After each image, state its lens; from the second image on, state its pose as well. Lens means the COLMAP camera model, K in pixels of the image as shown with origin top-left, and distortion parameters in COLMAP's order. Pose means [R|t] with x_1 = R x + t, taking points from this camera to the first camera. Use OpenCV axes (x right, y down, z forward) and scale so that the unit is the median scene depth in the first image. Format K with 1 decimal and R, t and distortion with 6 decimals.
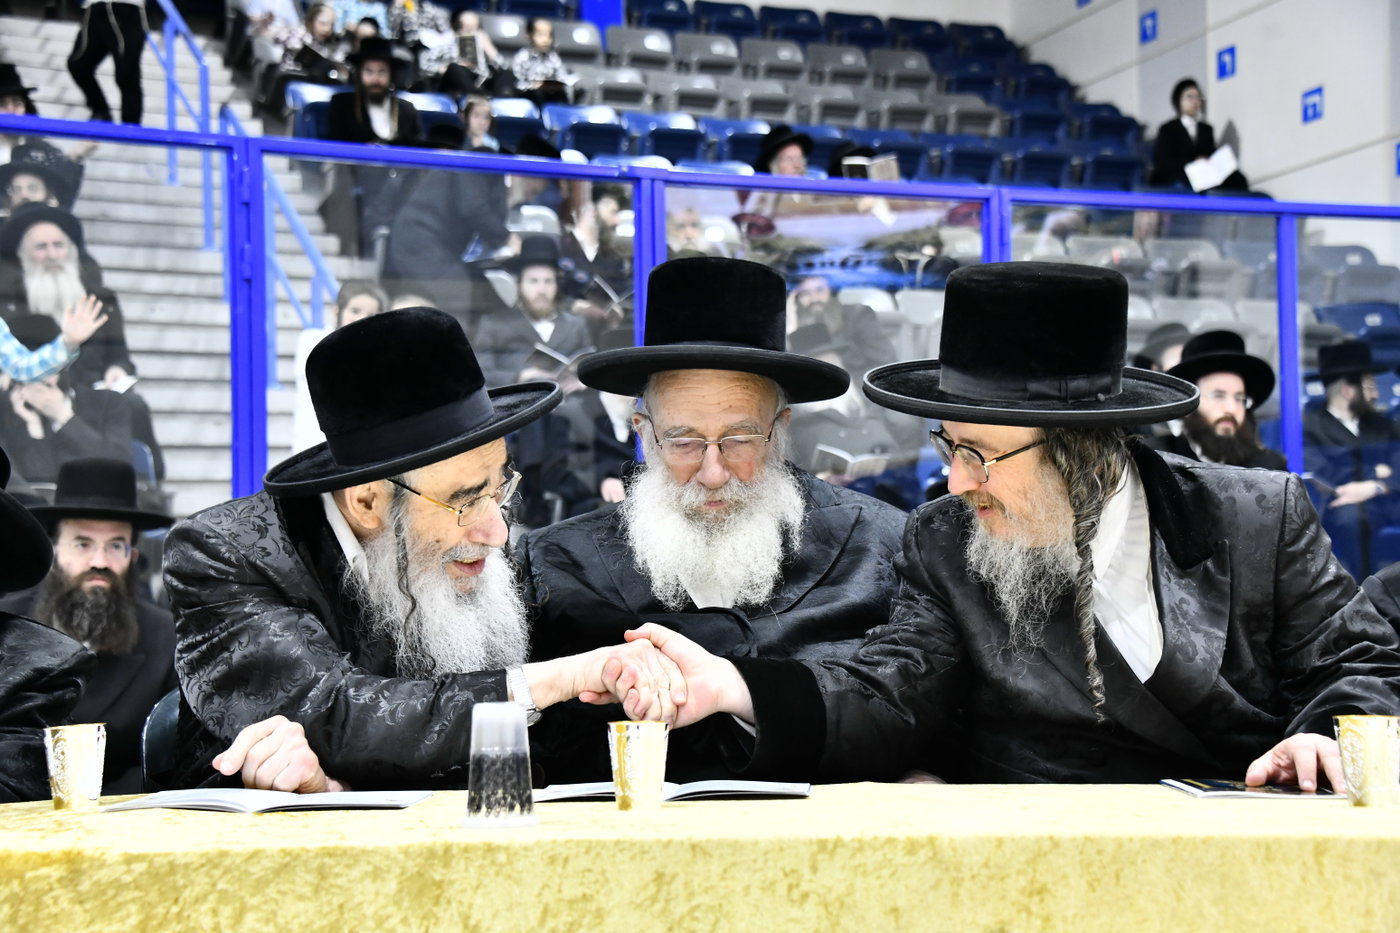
lens RADIAL K [[2293.9, 0, 693.0], [0, 2293.9, 469.9], [0, 0, 1]] dist [0.345391, 0.000000]
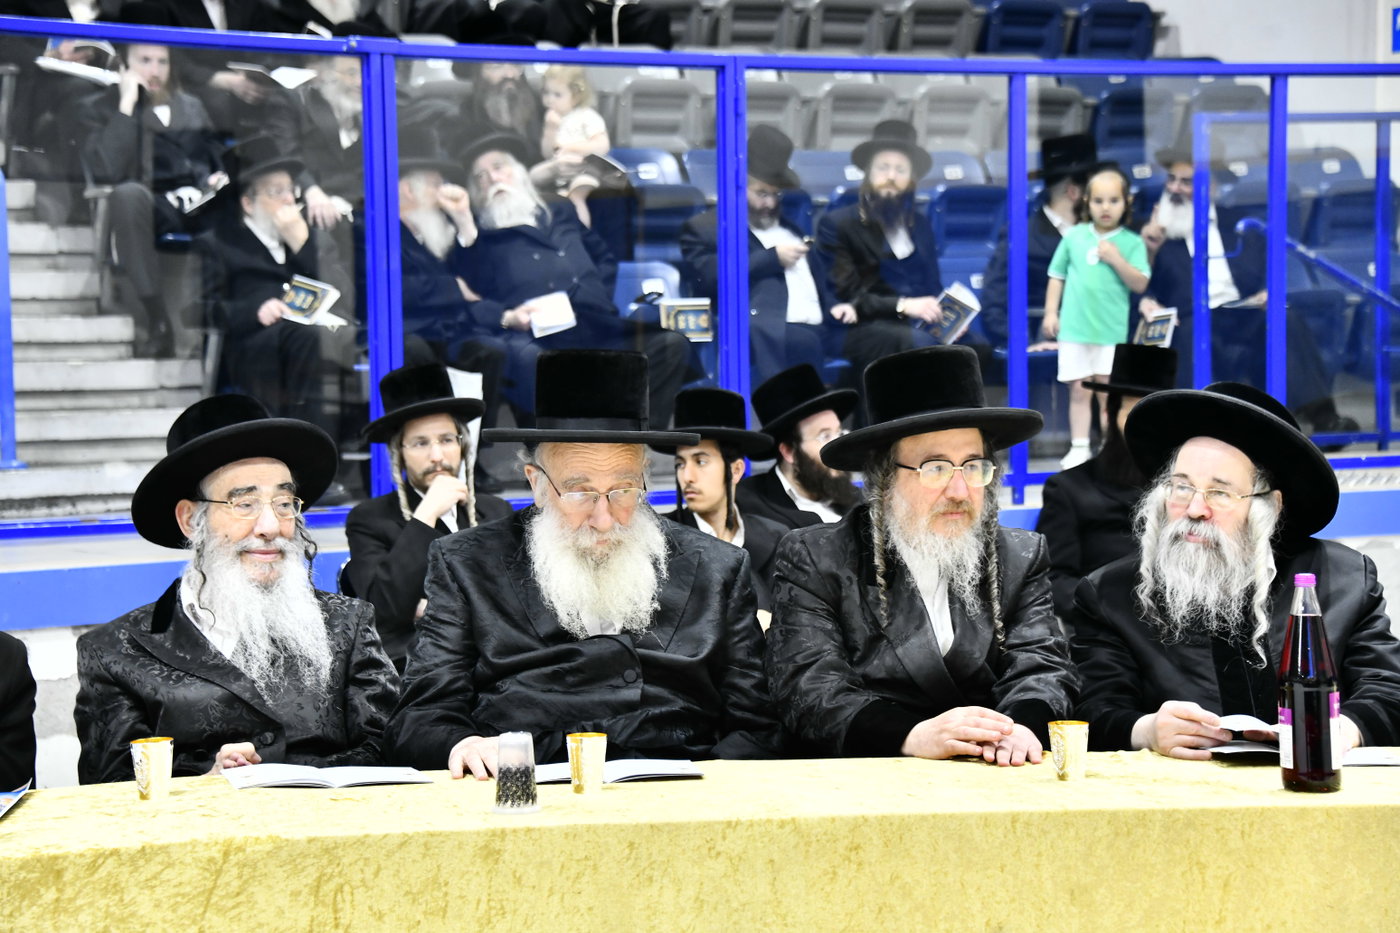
lens RADIAL K [[3293.4, 0, 711.5], [0, 3293.4, 471.1], [0, 0, 1]] dist [0.850063, 0.000000]
pose [[0.987698, -0.001284, 0.156368, -0.328931], [-0.015673, 0.994119, 0.107157, -0.344679], [-0.155586, -0.108289, 0.981869, -1.311115]]
